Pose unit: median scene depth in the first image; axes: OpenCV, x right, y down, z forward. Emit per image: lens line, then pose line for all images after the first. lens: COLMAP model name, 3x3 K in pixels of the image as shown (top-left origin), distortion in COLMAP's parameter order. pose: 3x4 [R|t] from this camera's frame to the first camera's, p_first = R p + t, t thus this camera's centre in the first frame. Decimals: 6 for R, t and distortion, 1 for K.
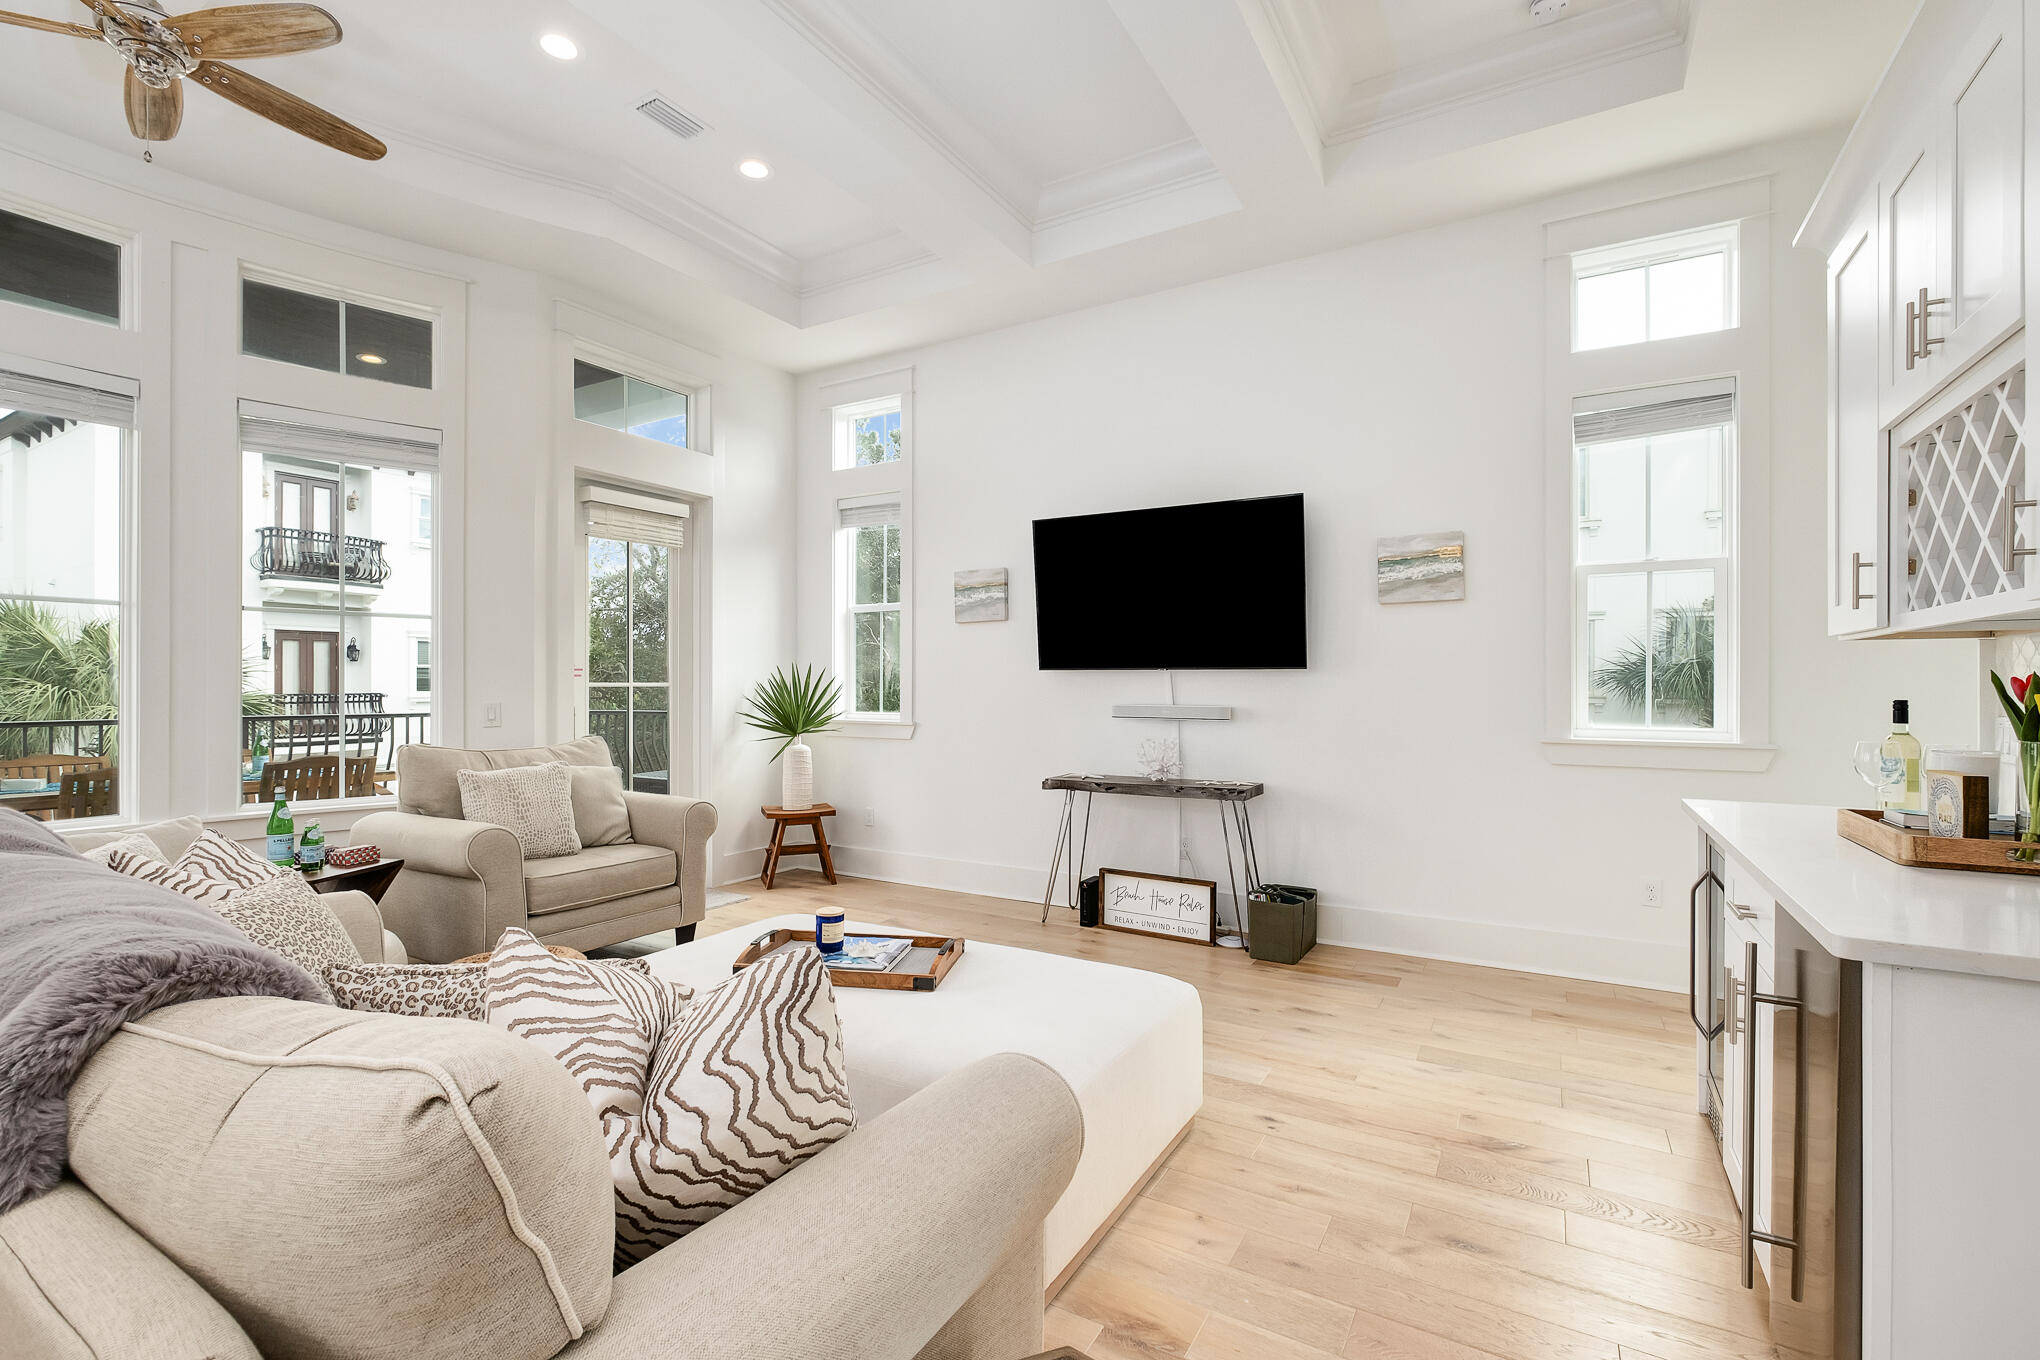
lens RADIAL K [[903.9, 0, 1015.4], [0, 903.9, 687.5], [0, 0, 1]] dist [-0.007469, 0.001158]
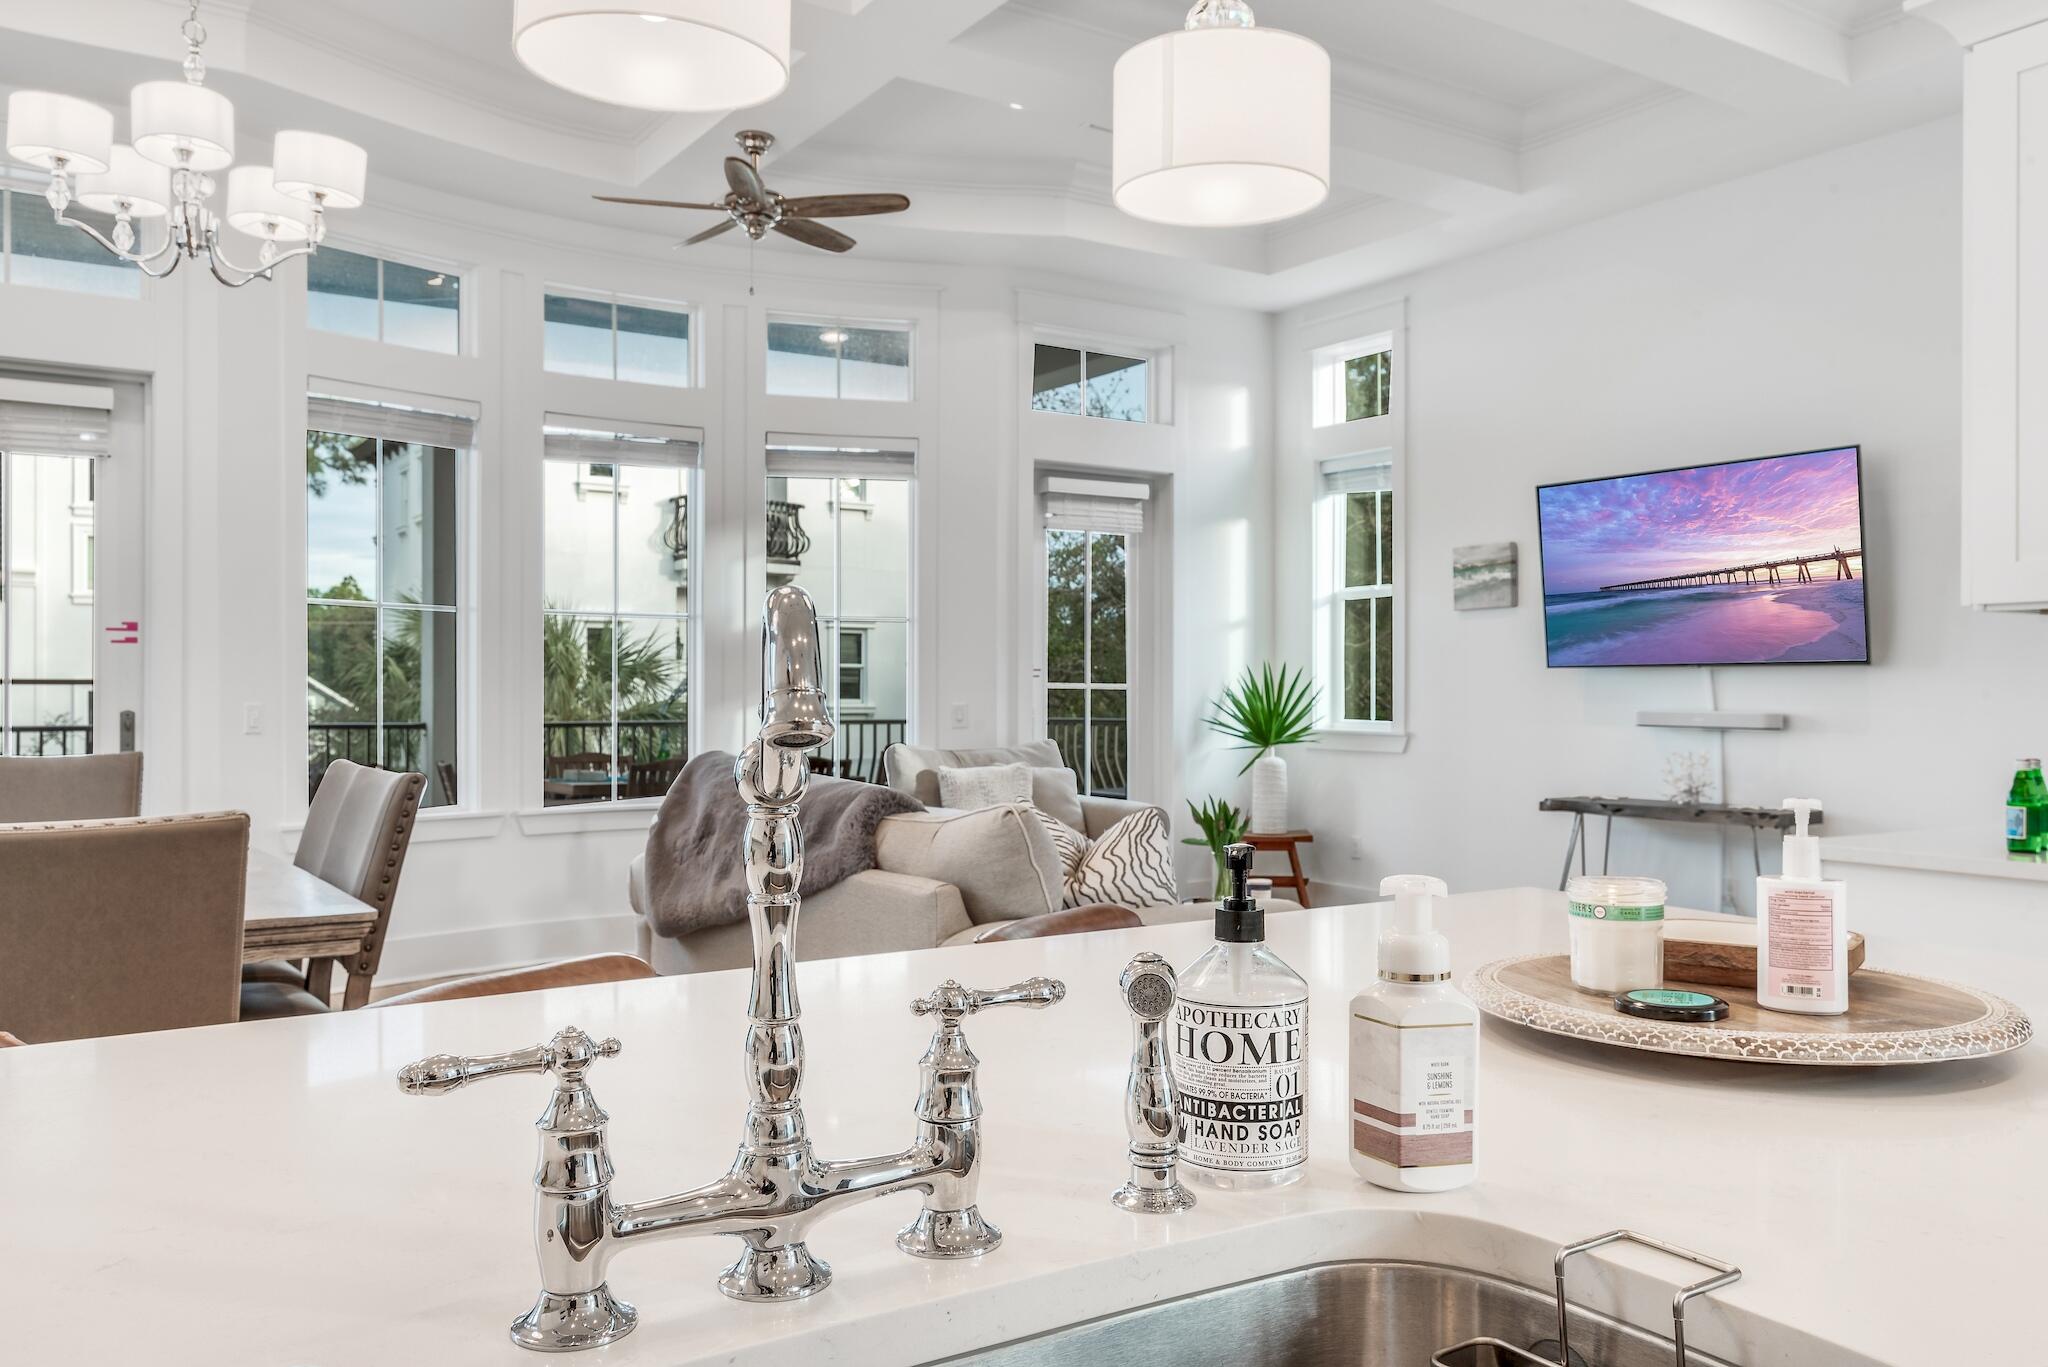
lens RADIAL K [[1620.6, 0, 1032.8], [0, 1620.6, 682.3], [0, 0, 1]] dist [0.059760, 0.004903]
pose [[0.902320, -0.001569, -0.431063, 0.223887], [-0.002734, 0.999952, -0.009362, 0.008083], [0.431057, 0.009626, 0.902273, -0.489443]]
